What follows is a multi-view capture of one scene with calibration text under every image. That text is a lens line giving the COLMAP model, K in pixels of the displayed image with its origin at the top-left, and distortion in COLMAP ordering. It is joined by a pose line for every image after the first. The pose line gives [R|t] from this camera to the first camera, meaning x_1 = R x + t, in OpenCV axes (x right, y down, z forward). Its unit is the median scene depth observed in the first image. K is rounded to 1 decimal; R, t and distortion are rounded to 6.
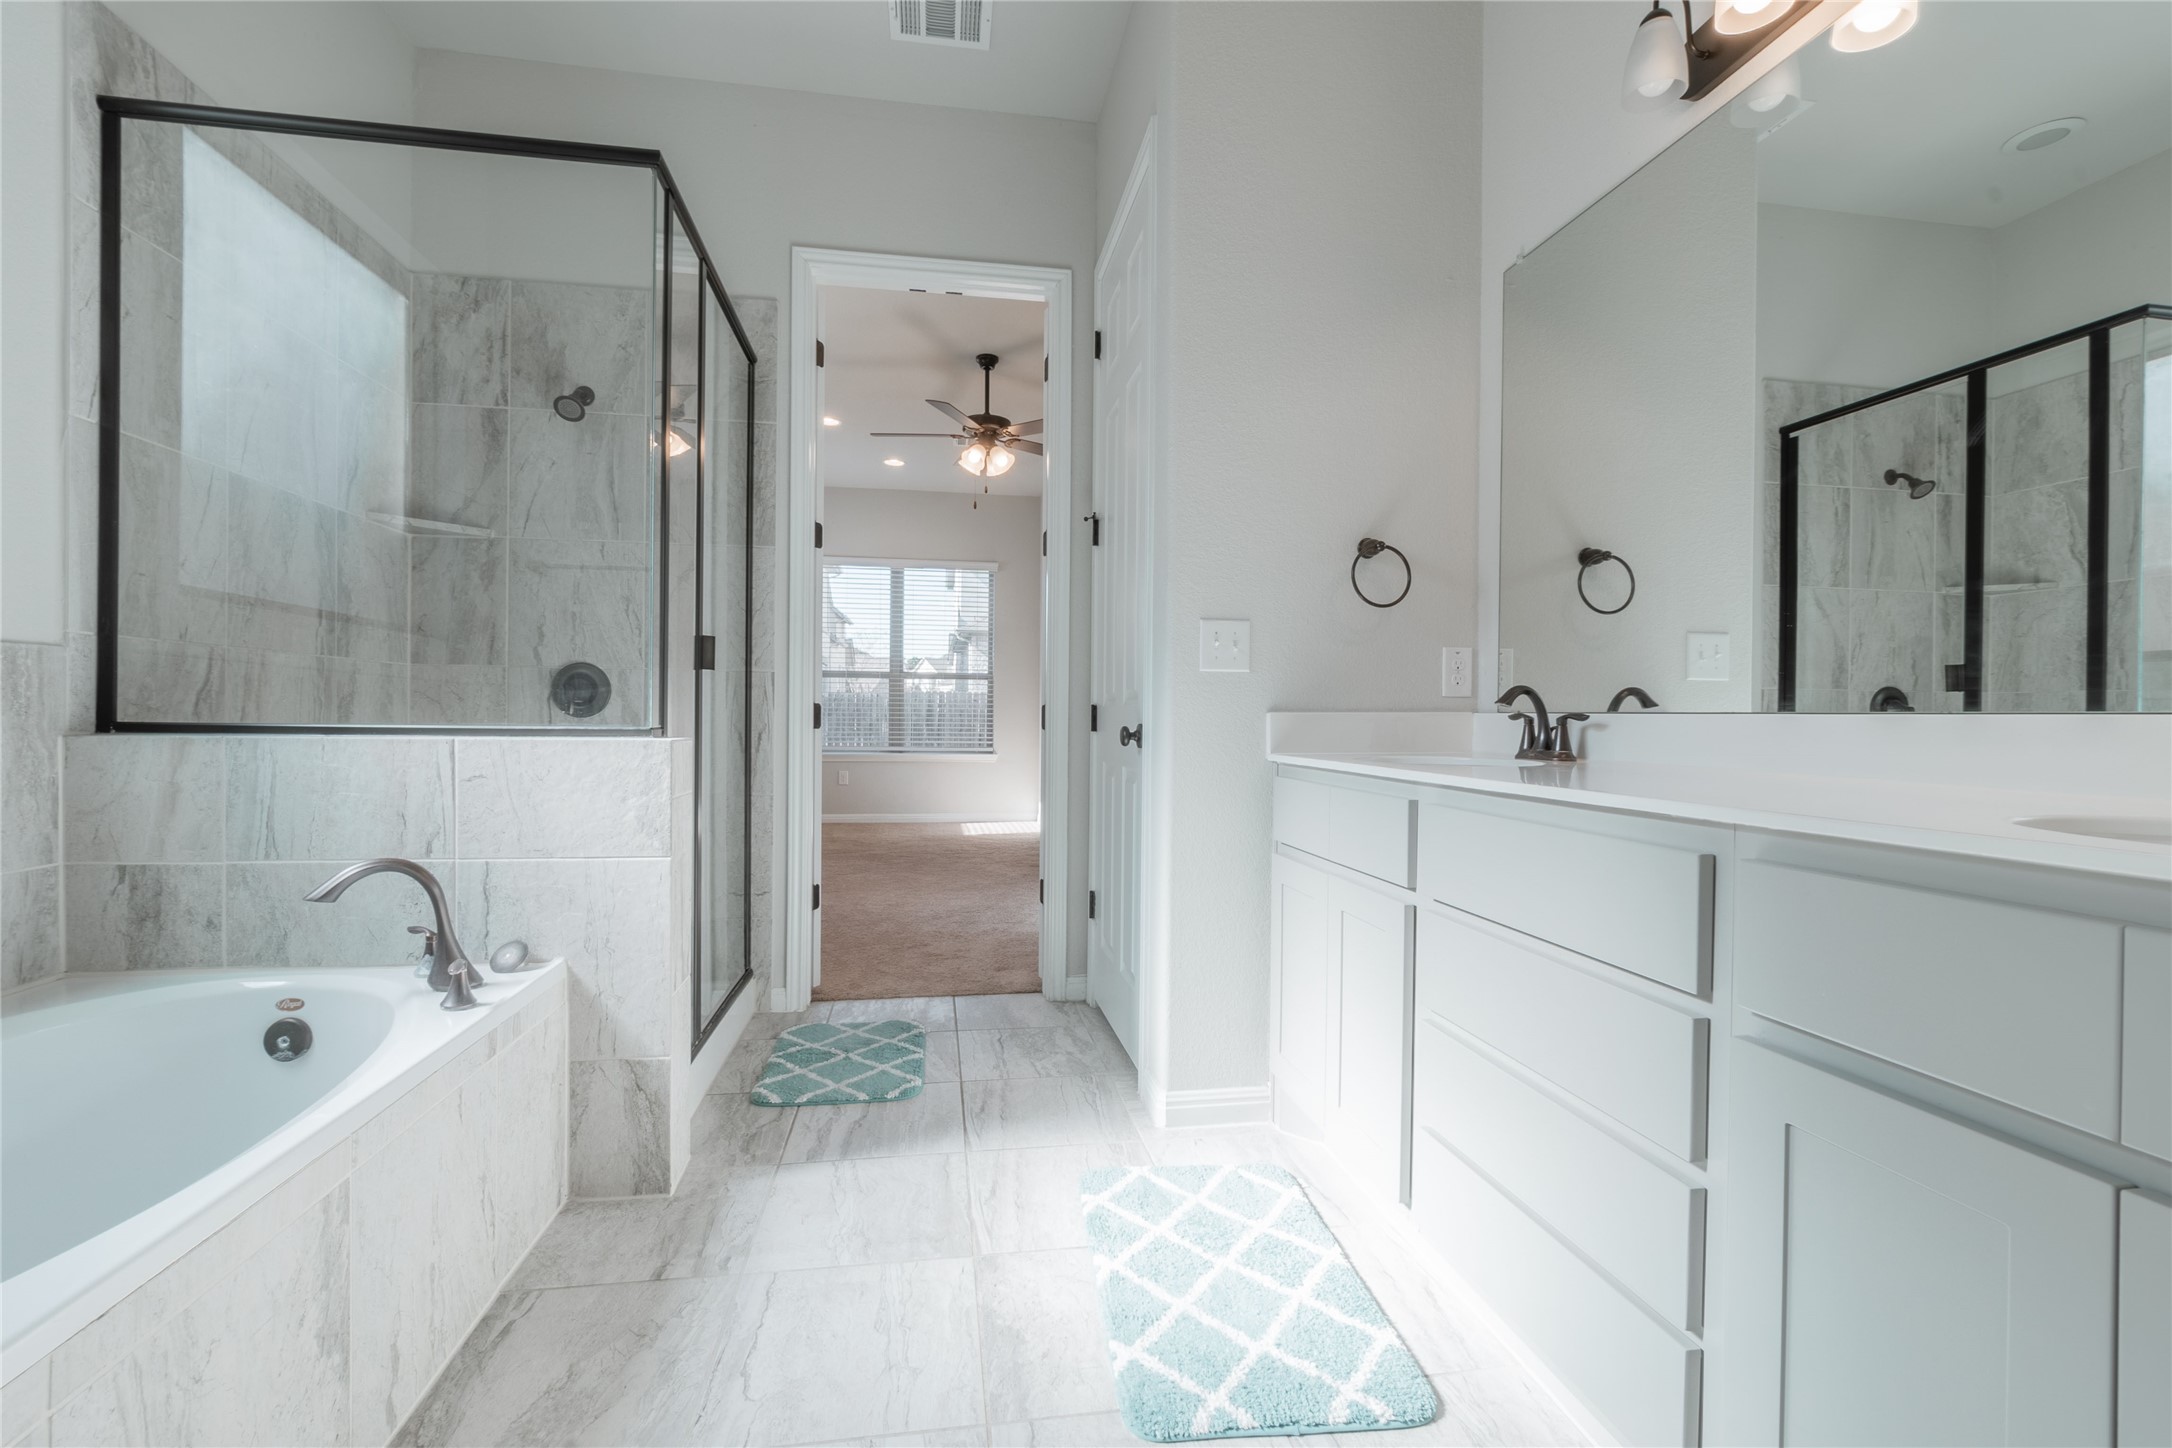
lens RADIAL K [[930.9, 0, 1076.6], [0, 930.9, 726.0], [0, 0, 1]] dist [-0.009952, 0.004016]
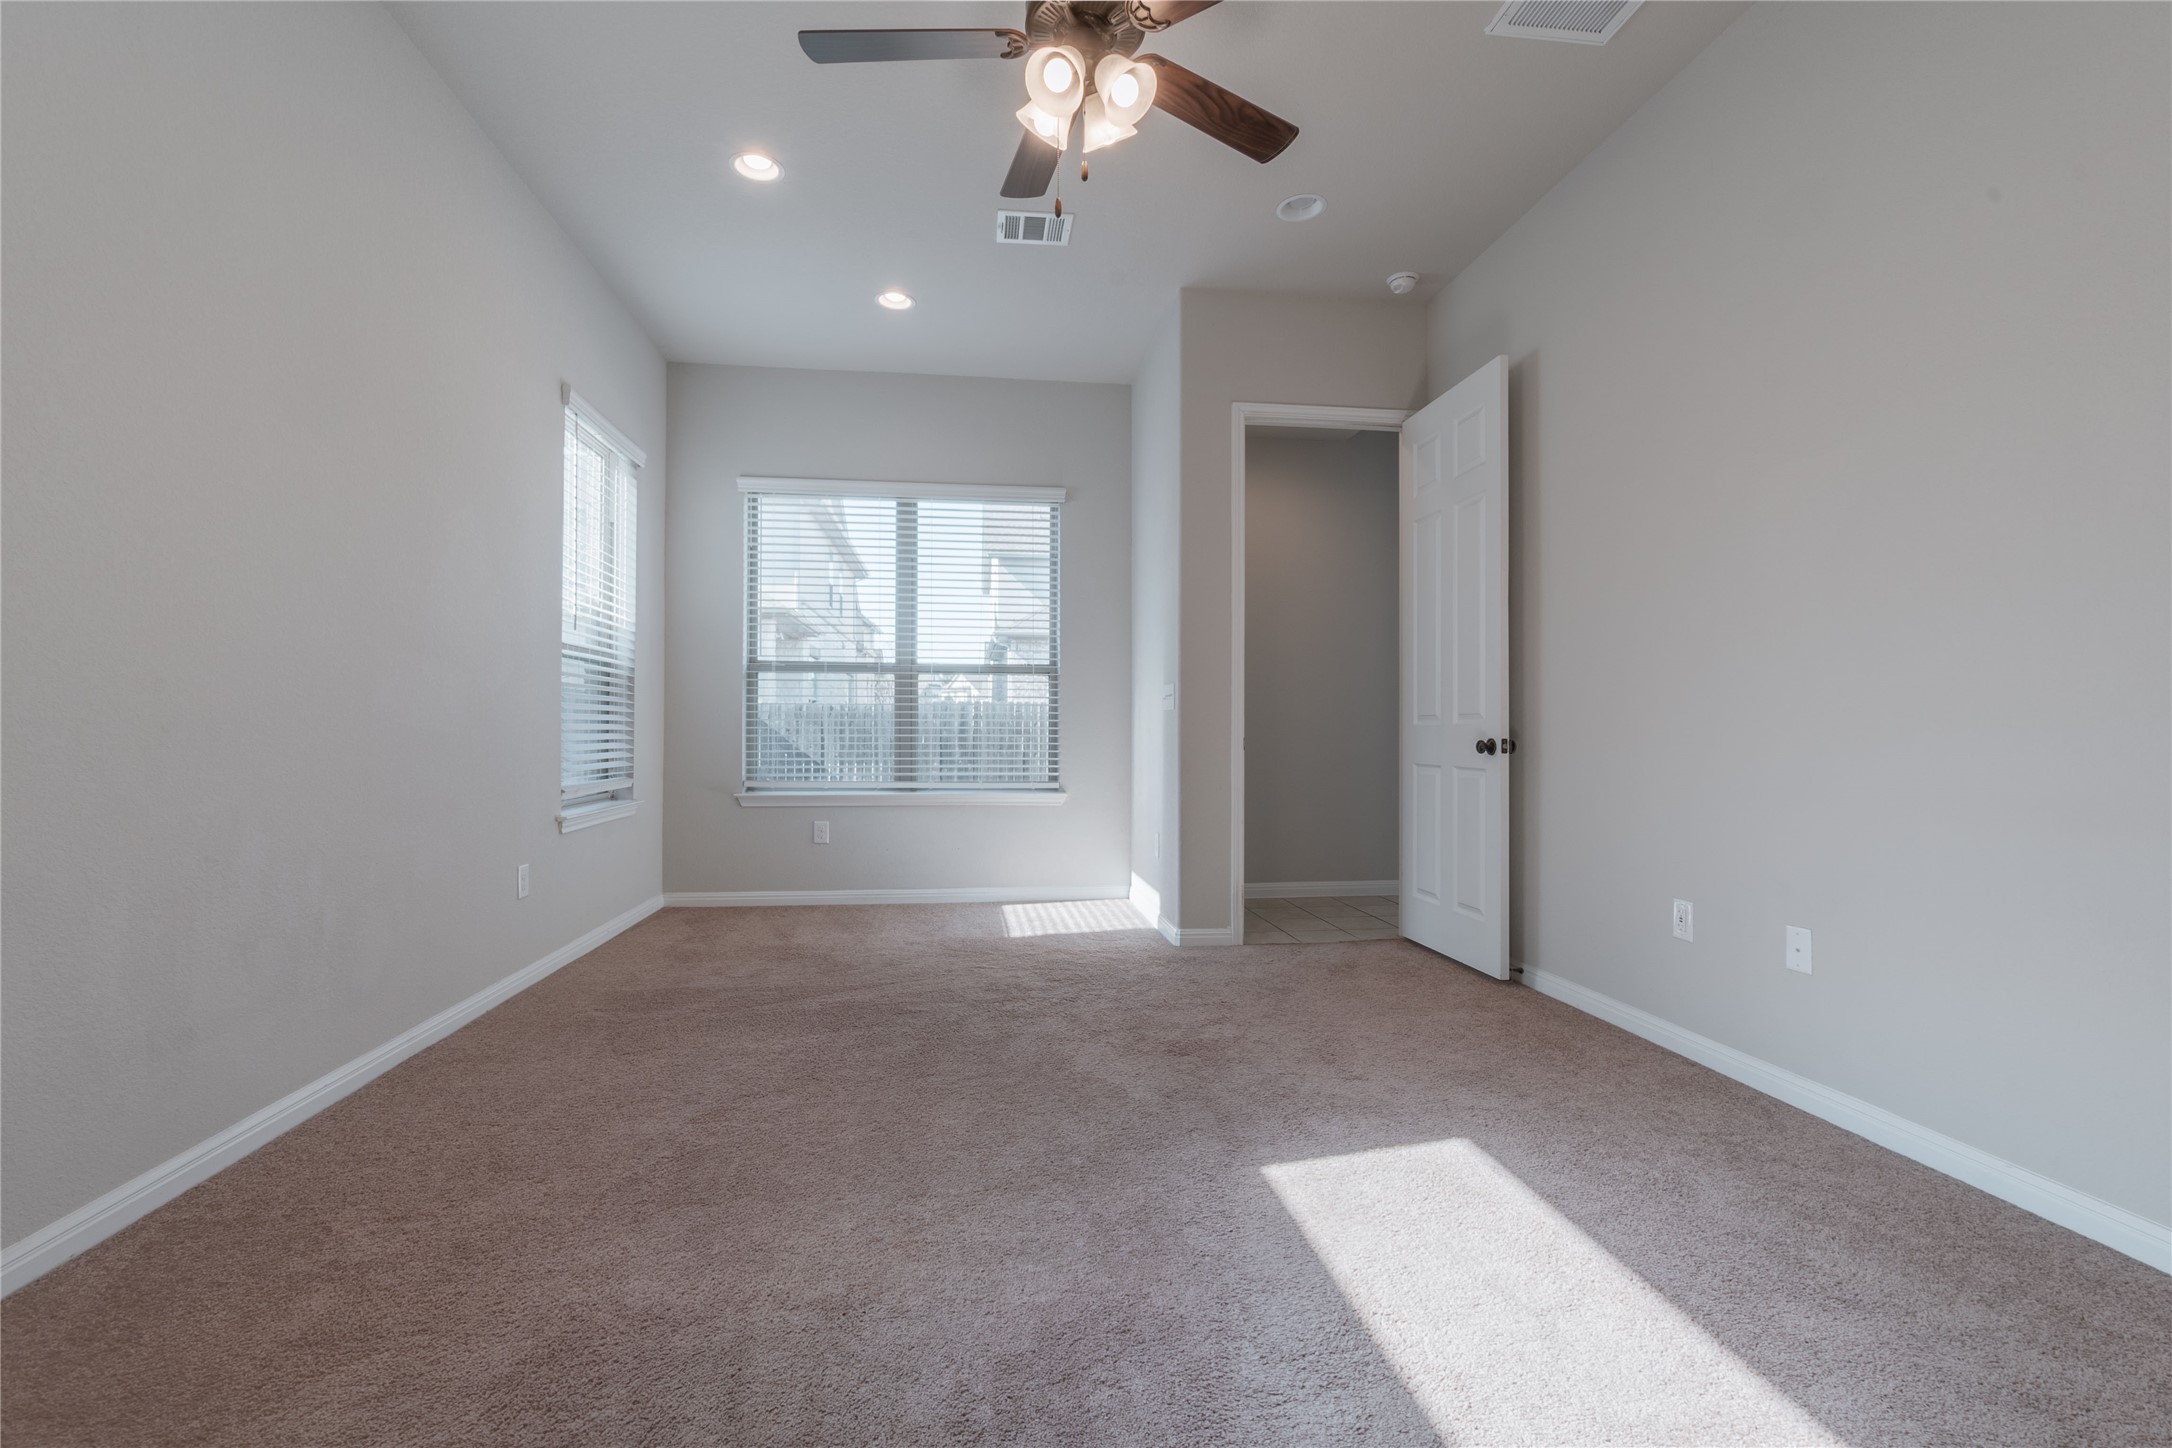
lens RADIAL K [[930.9, 0, 1076.6], [0, 930.9, 726.0], [0, 0, 1]] dist [-0.009952, 0.004016]
pose [[0.999231, -0.006998, -0.038577, -0.193454], [0.006408, 0.999861, -0.015409, -0.019615], [0.038680, 0.015150, 0.999137, 1.360561]]
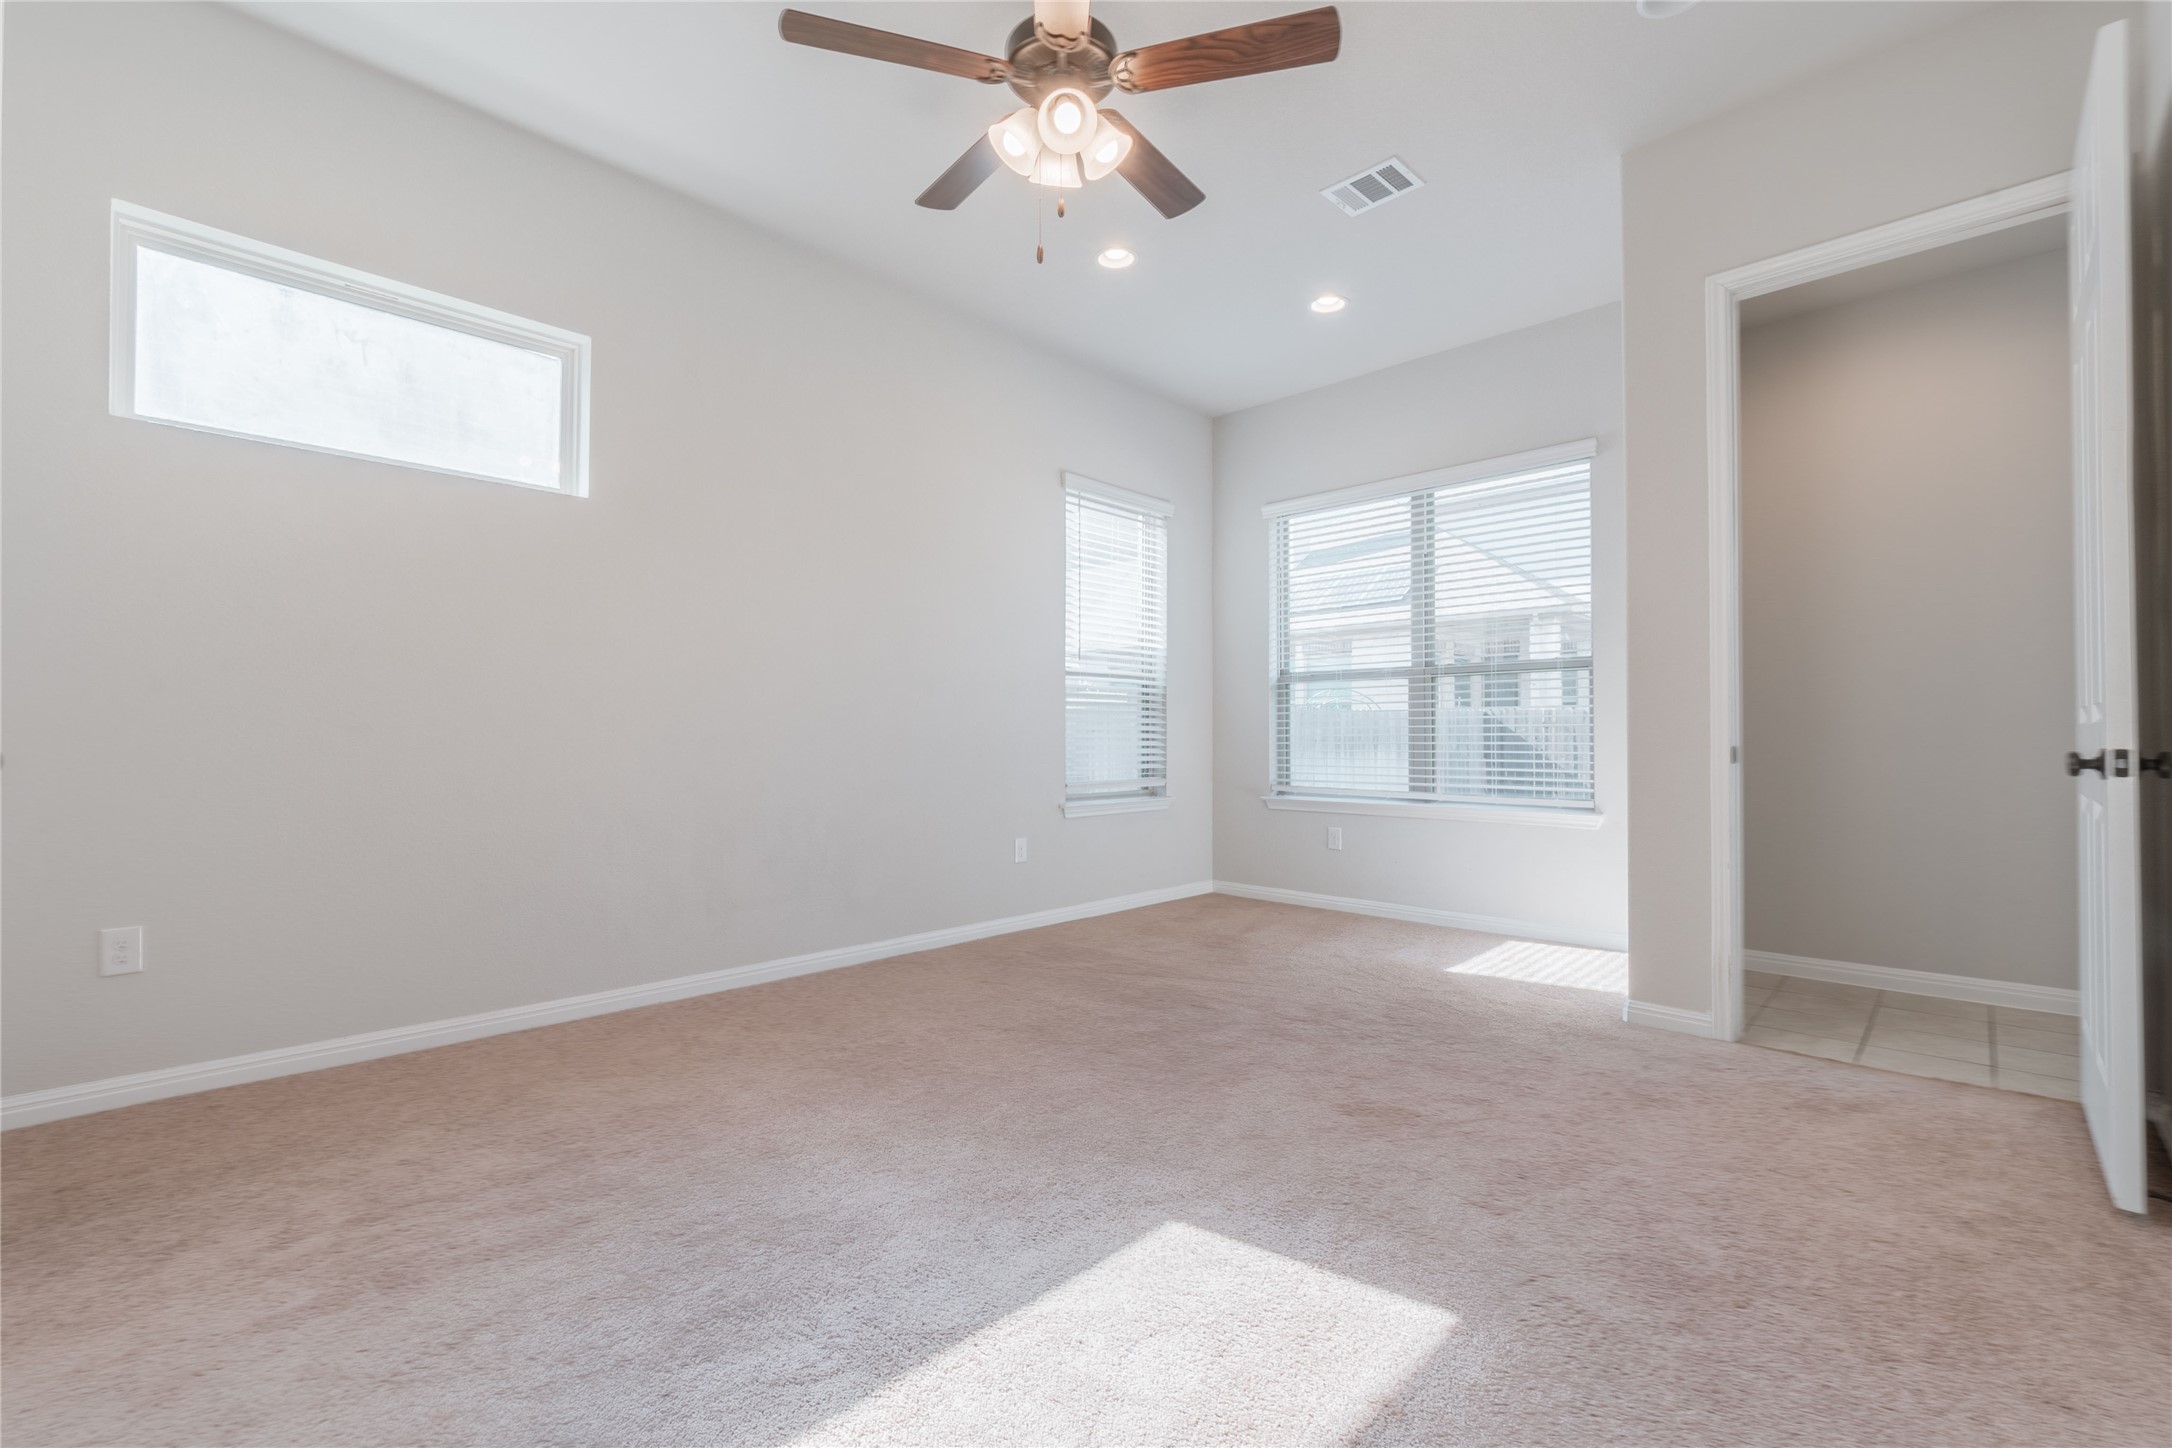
lens RADIAL K [[931.0, 0, 1071.5], [0, 931.0, 724.7], [0, 0, 1]] dist [-0.000322, -0.000016]
pose [[0.595234, -0.021475, -0.803265, 0.550377], [-0.001814, 0.999604, -0.028068, -0.014893], [0.803550, 0.018164, 0.594960, 1.702724]]
